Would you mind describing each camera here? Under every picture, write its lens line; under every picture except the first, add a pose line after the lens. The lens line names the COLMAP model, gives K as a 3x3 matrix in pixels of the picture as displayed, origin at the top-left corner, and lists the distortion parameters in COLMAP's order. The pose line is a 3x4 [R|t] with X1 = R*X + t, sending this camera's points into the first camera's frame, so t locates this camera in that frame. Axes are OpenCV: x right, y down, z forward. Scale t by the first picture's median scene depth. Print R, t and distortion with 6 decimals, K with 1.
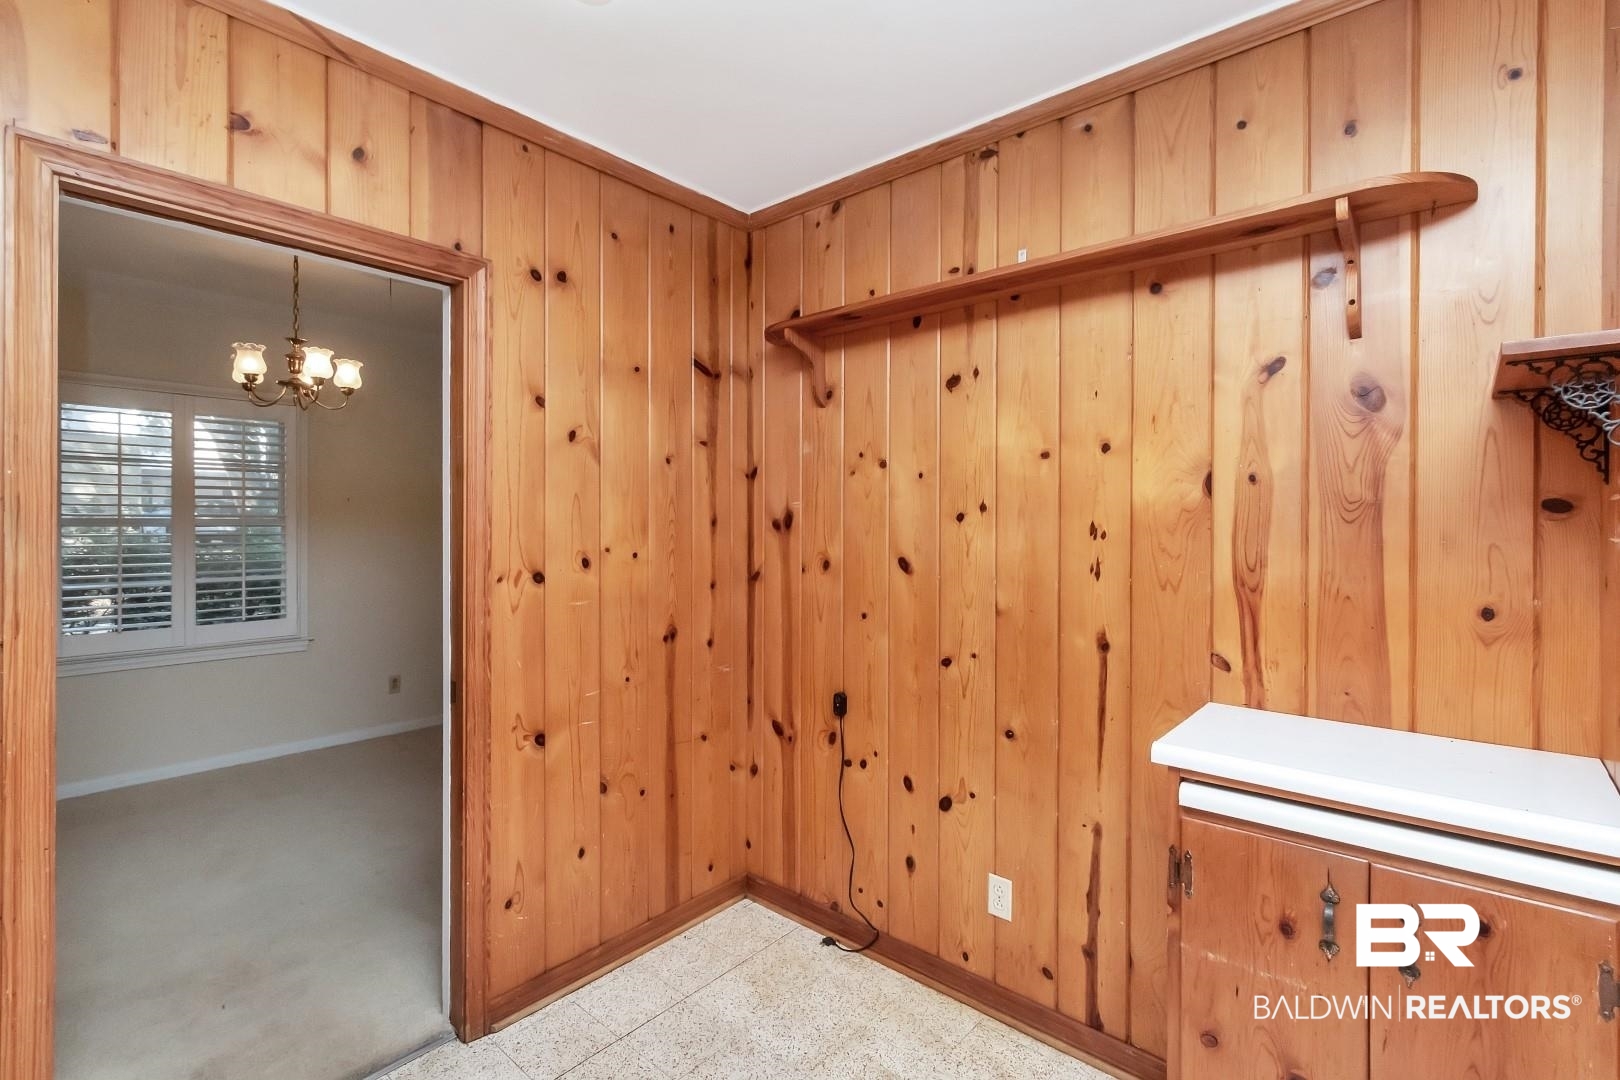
lens RADIAL K [[740.1, 0, 791.2], [0, 740.1, 528.2], [0, 0, 1]] dist [0.002146, -0.001192]
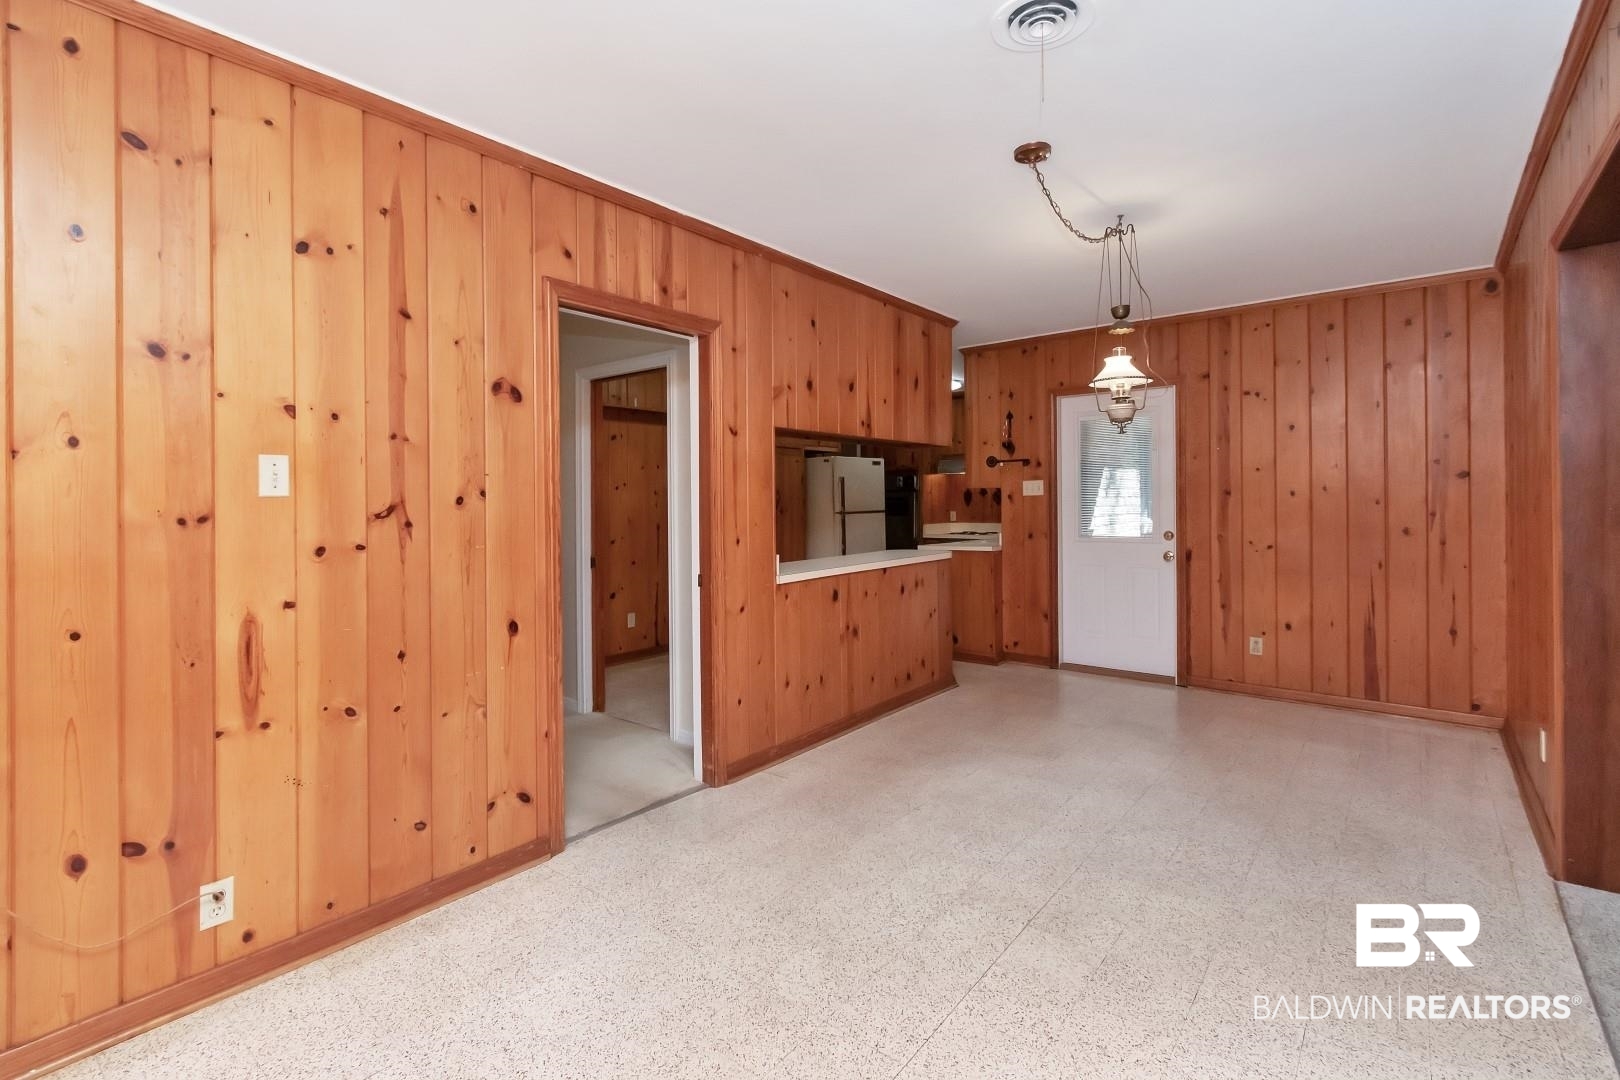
lens RADIAL K [[740.1, 0, 805.1], [0, 740.1, 501.2], [0, 0, 1]] dist [0.002146, -0.001192]
pose [[-0.035630, -0.002598, 0.999362, -2.627986], [0.017975, 0.999833, 0.003240, 0.040411], [-0.999203, 0.018079, -0.035578, 0.426240]]
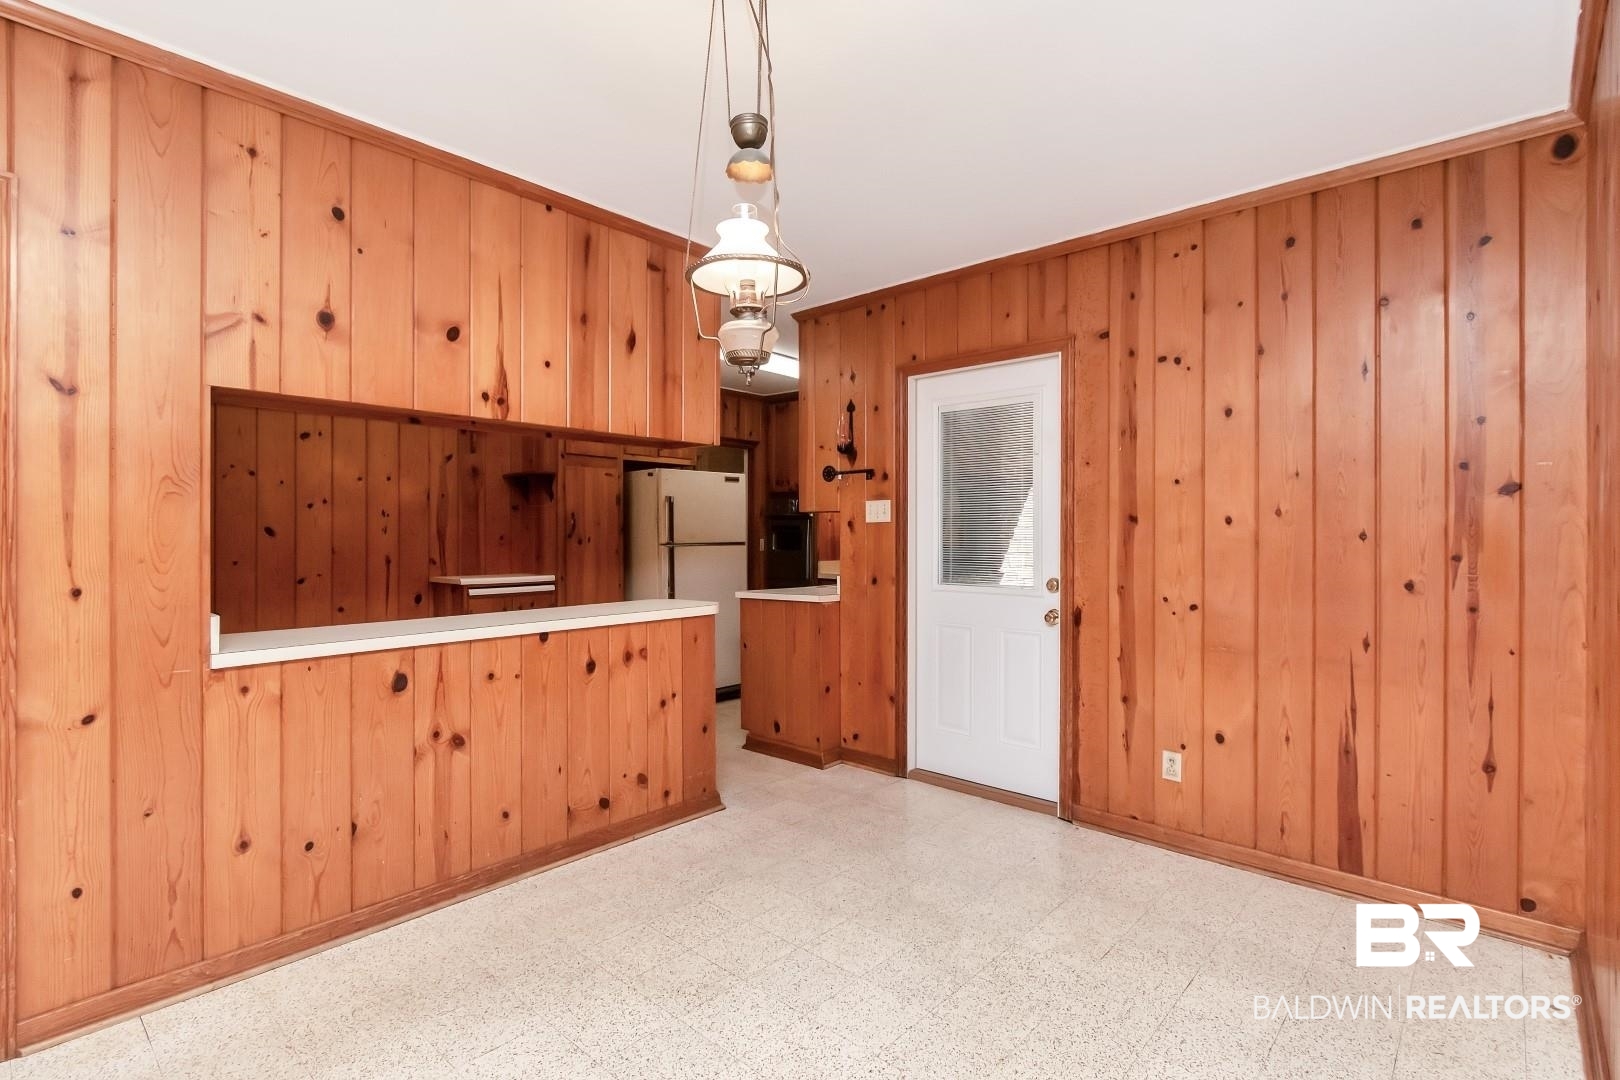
lens RADIAL K [[777.9, 0, 812.2], [0, 777.9, 533.4], [0, 0, 1]] dist [0.005566, -0.003260]
pose [[0.011683, -0.002492, 0.999929, -1.898912], [0.006527, 0.999976, 0.002416, 0.065189], [-0.999910, 0.006498, 0.011699, -0.364127]]
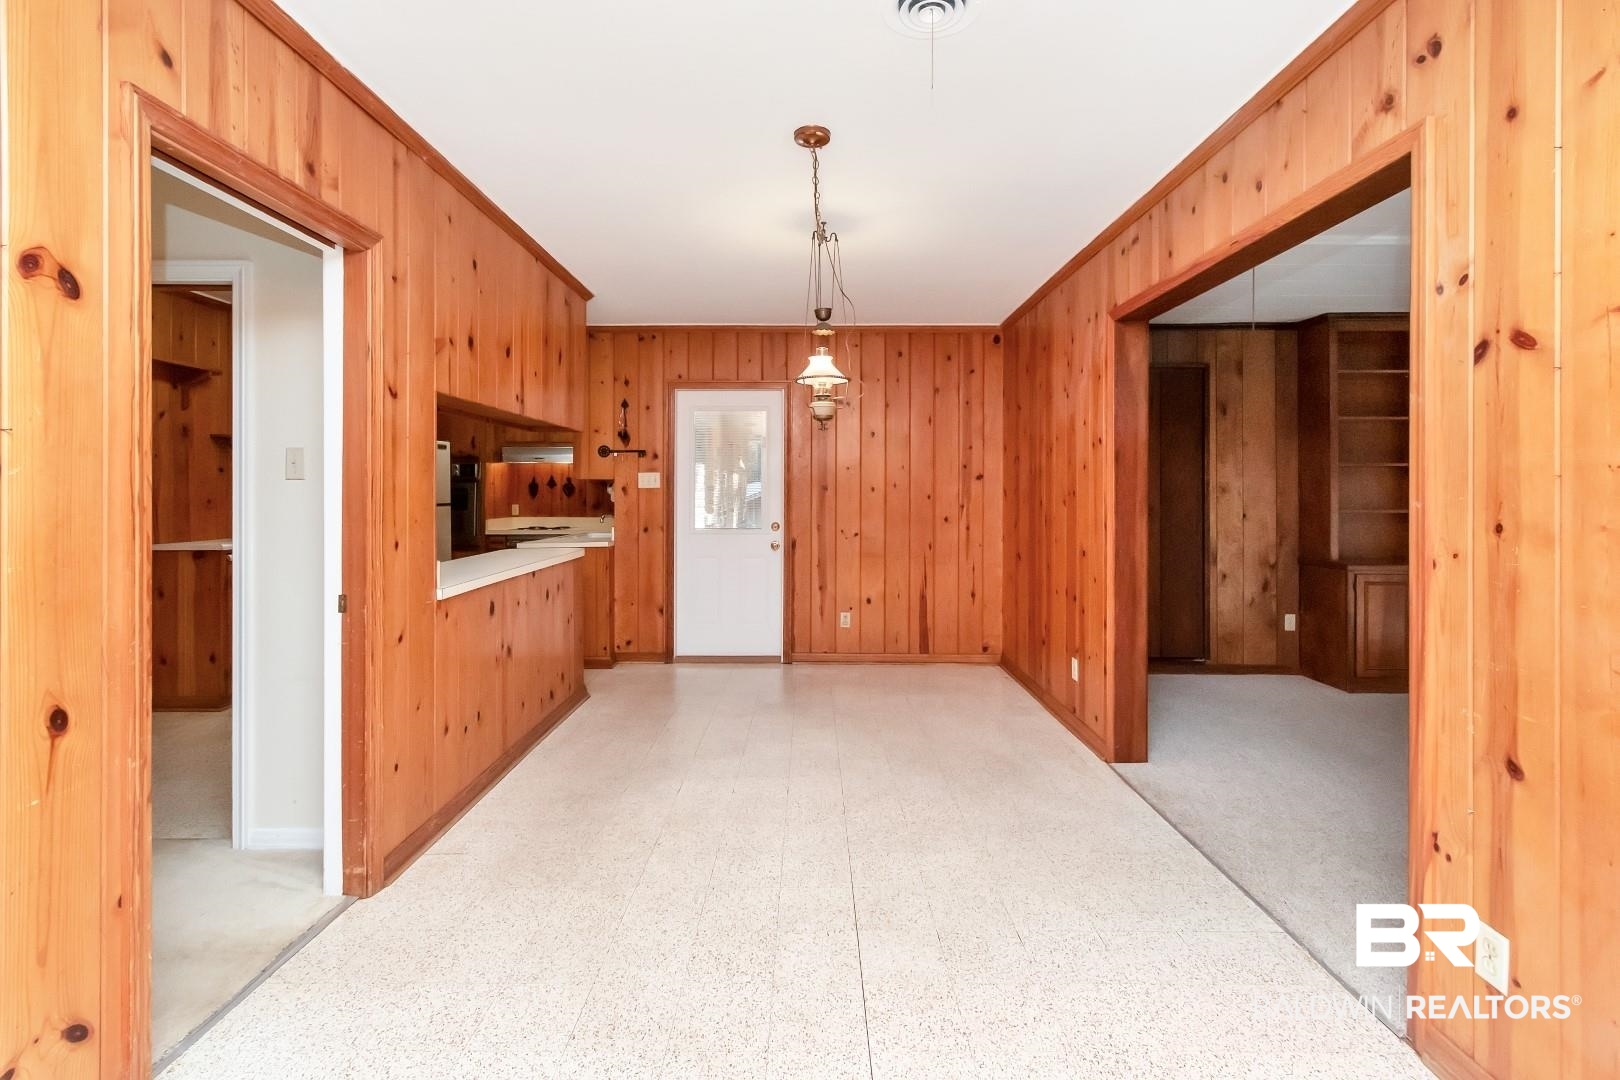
lens RADIAL K [[740.1, 0, 811.3], [0, 740.1, 493.2], [0, 0, 1]] dist [0.002146, -0.001192]
pose [[-0.660750, -0.004215, 0.750594, -2.308687], [0.003379, 0.999957, 0.008590, 0.041223], [-0.750598, 0.008212, -0.660708, 0.803462]]
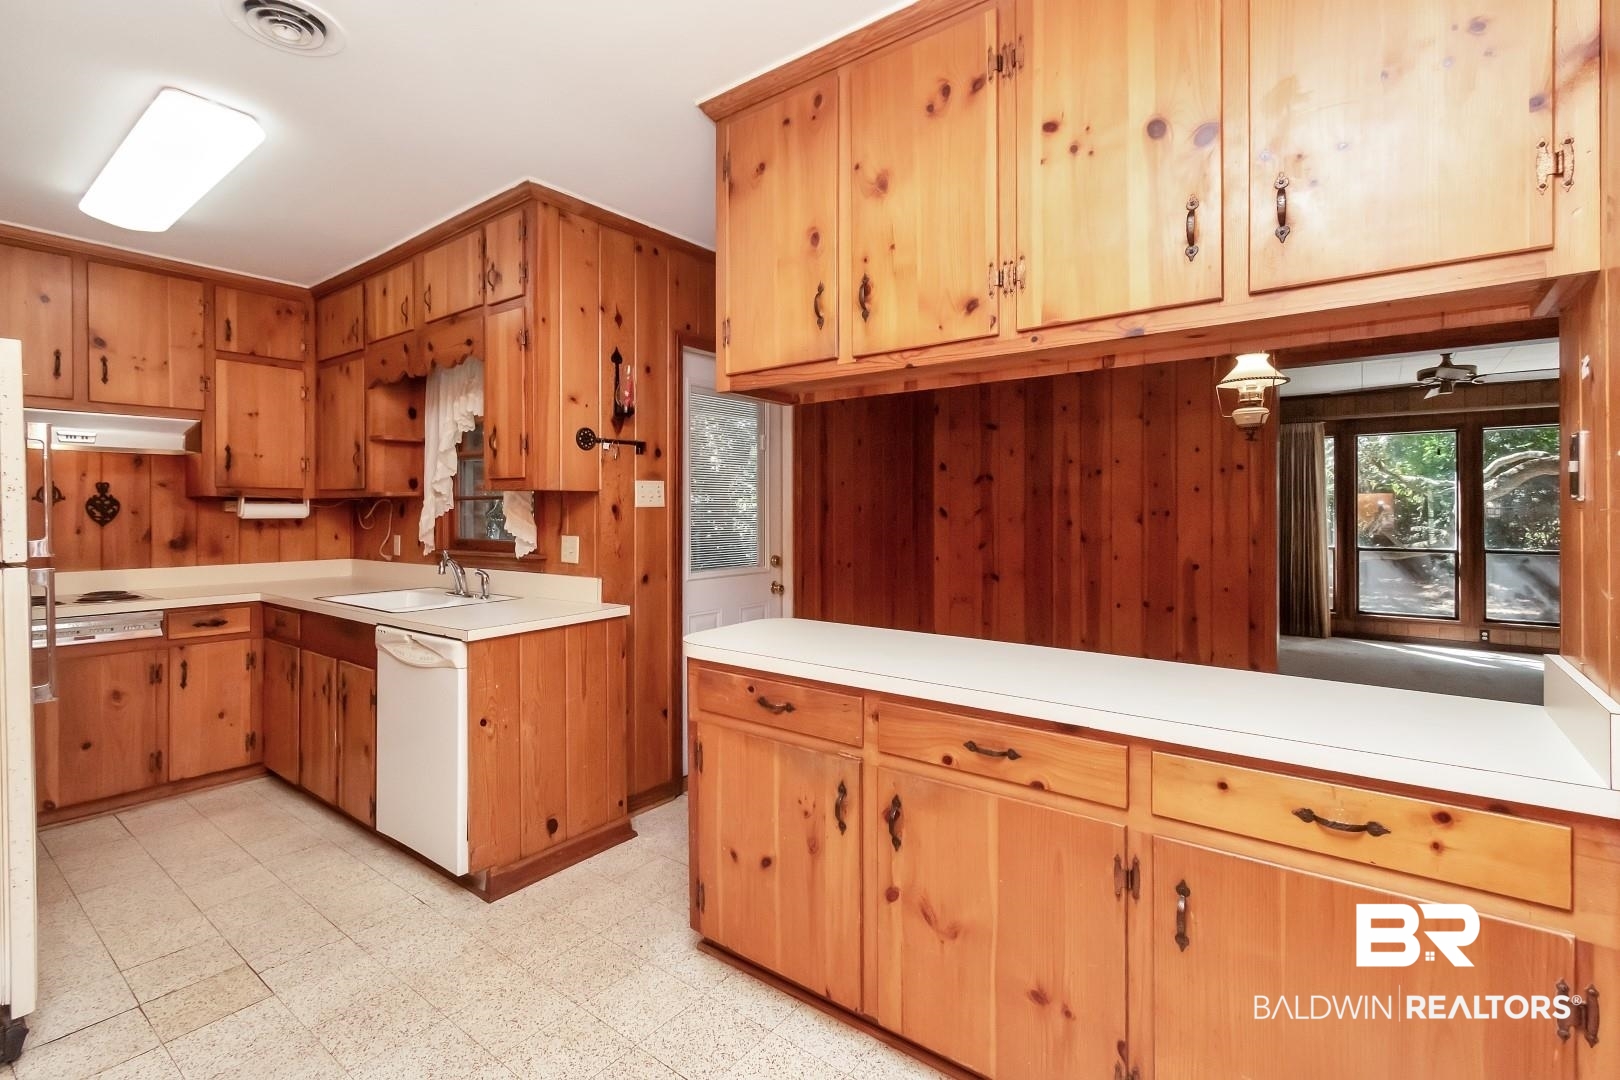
lens RADIAL K [[740.1, 0, 803.9], [0, 740.1, 506.8], [0, 0, 1]] dist [0.002146, -0.001192]
pose [[-0.997514, -0.001947, -0.070439, -0.157437], [-0.002256, 0.999988, 0.004308, 0.035083], [0.070430, 0.004457, -0.997507, 1.056309]]
